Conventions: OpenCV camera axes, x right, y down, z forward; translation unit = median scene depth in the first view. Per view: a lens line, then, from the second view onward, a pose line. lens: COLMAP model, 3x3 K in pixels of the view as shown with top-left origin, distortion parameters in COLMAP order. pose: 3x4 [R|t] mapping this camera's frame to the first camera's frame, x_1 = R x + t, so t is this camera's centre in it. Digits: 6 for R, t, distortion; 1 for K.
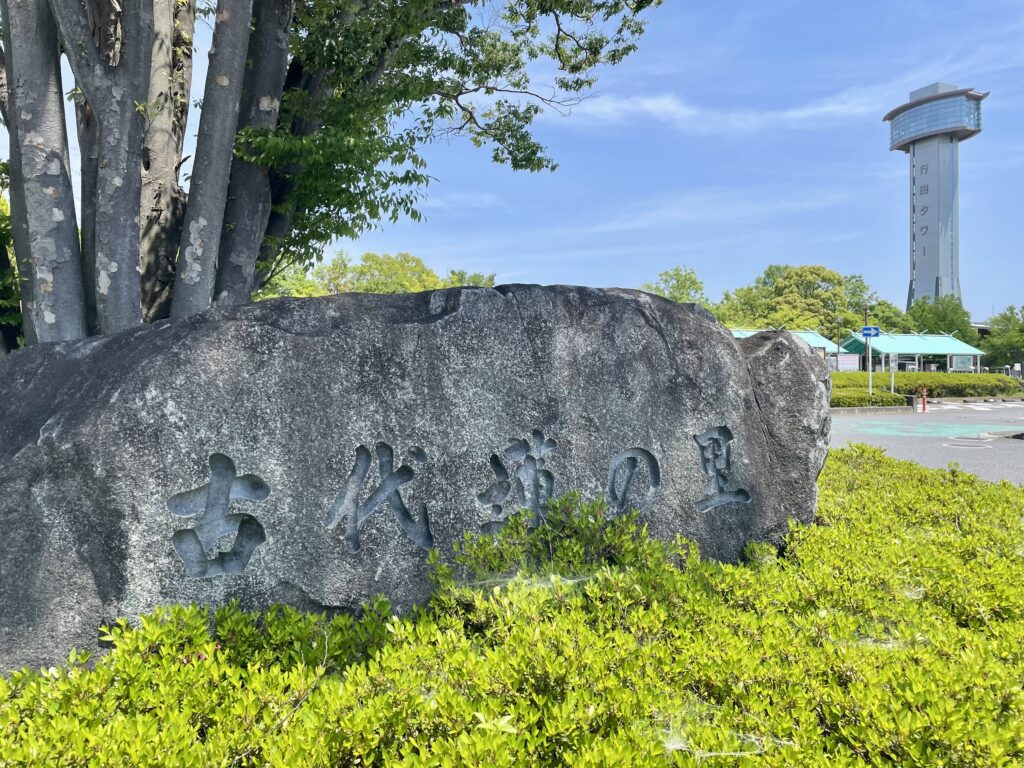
lens RADIAL K [[766.1, 0, 512.9], [0, 766.1, 383.9], [0, 0, 1]] dist [0.006919, -0.023765]
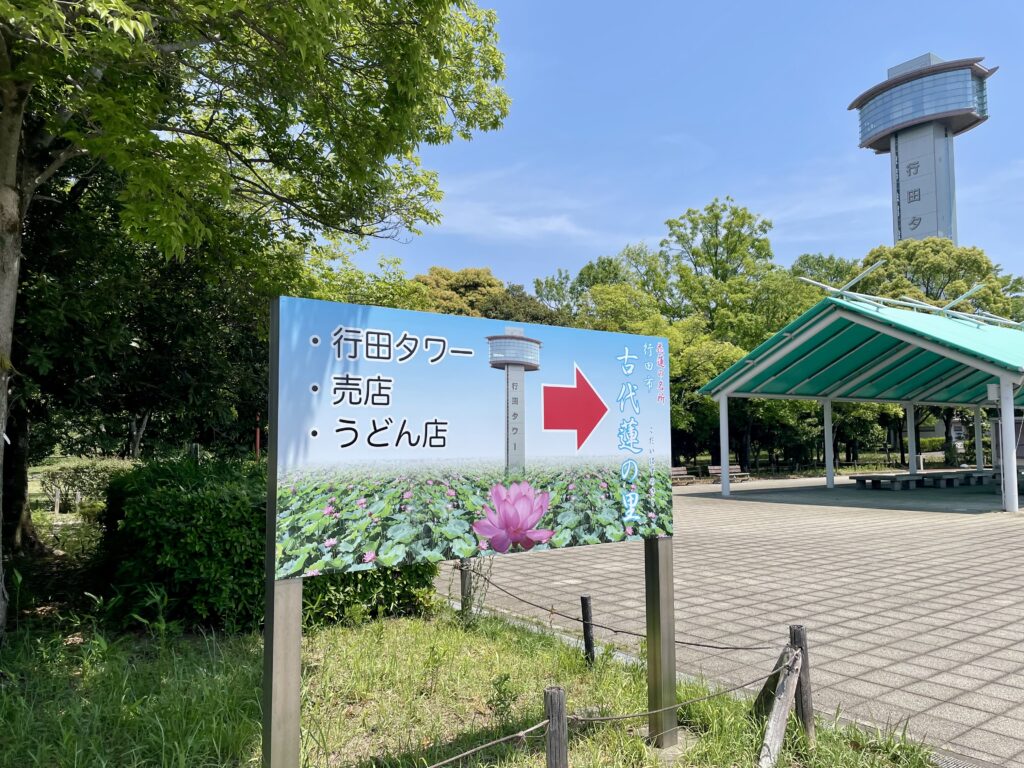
lens RADIAL K [[766.1, 0, 508.9], [0, 766.1, 385.9], [0, 0, 1]] dist [0.006919, -0.023765]
pose [[0.982193, 0.007691, 0.187717, 0.014466], [0.008798, 0.996183, -0.086850, -0.009269], [-0.187669, 0.086955, 0.978376, 0.381521]]
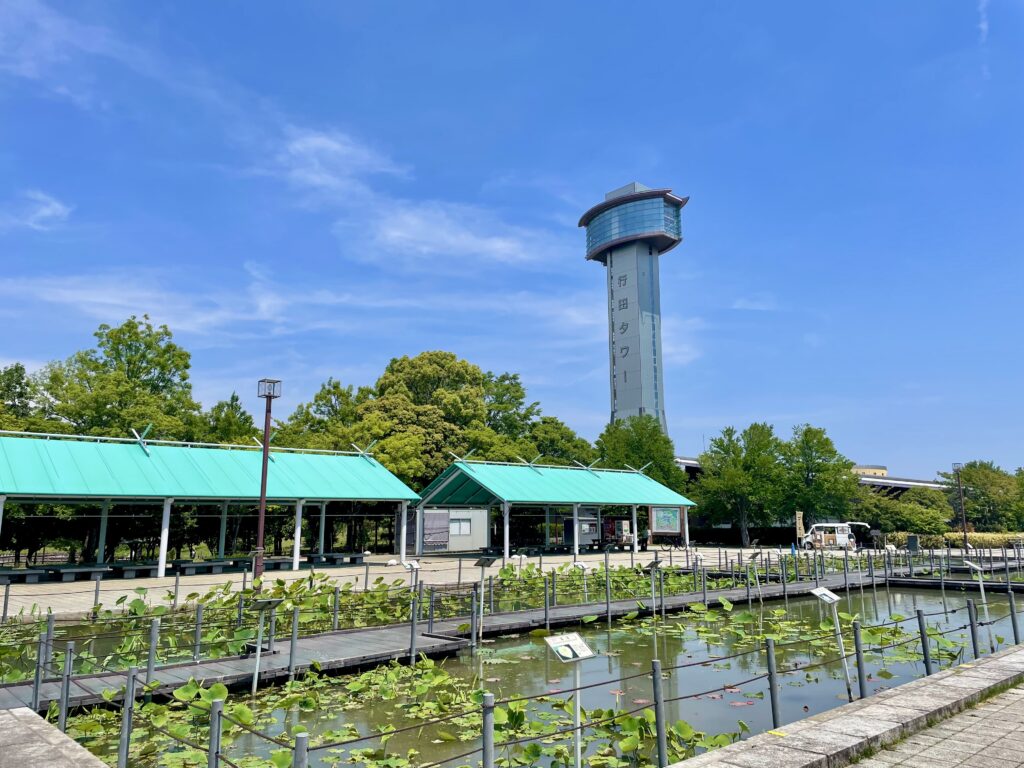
lens RADIAL K [[766.1, 0, 513.9], [0, 766.1, 383.3], [0, 0, 1]] dist [0.006919, -0.023765]
pose [[0.949545, 0.059538, 0.307928, 0.182593], [0.001160, 0.981142, -0.193283, -0.010113], [-0.313629, 0.183888, 0.931570, 0.293647]]
